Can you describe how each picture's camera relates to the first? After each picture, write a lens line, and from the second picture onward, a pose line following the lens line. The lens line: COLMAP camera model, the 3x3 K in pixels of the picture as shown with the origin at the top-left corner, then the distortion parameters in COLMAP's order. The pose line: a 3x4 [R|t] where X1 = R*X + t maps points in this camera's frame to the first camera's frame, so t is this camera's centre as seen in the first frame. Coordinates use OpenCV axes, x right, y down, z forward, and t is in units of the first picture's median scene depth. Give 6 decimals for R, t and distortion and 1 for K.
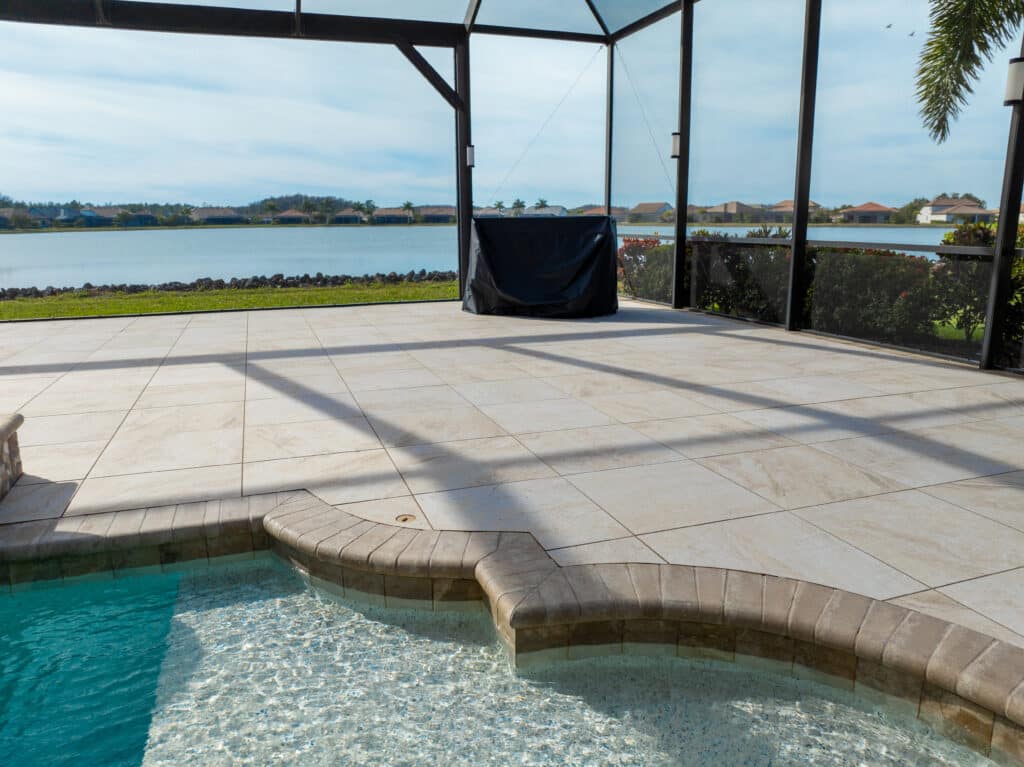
lens RADIAL K [[724.0, 0, 512.0], [0, 724.0, 383.5], [0, 0, 1]] dist [-0.027756, 0.000337]
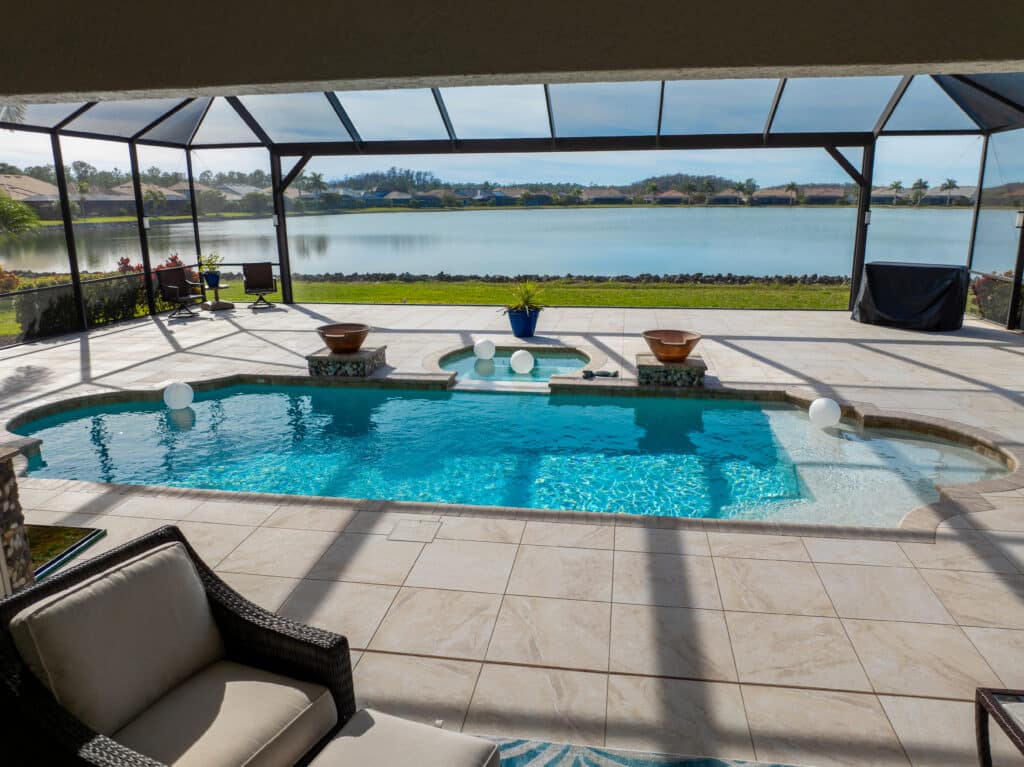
lens RADIAL K [[724.0, 0, 512.0], [0, 724.0, 383.5], [0, 0, 1]] dist [-0.027756, 0.000337]
pose [[0.879857, 0.114823, -0.461160, 0.009805], [-0.100981, 0.993385, 0.054676, 0.012317], [0.464387, -0.001539, 0.885631, -0.328728]]
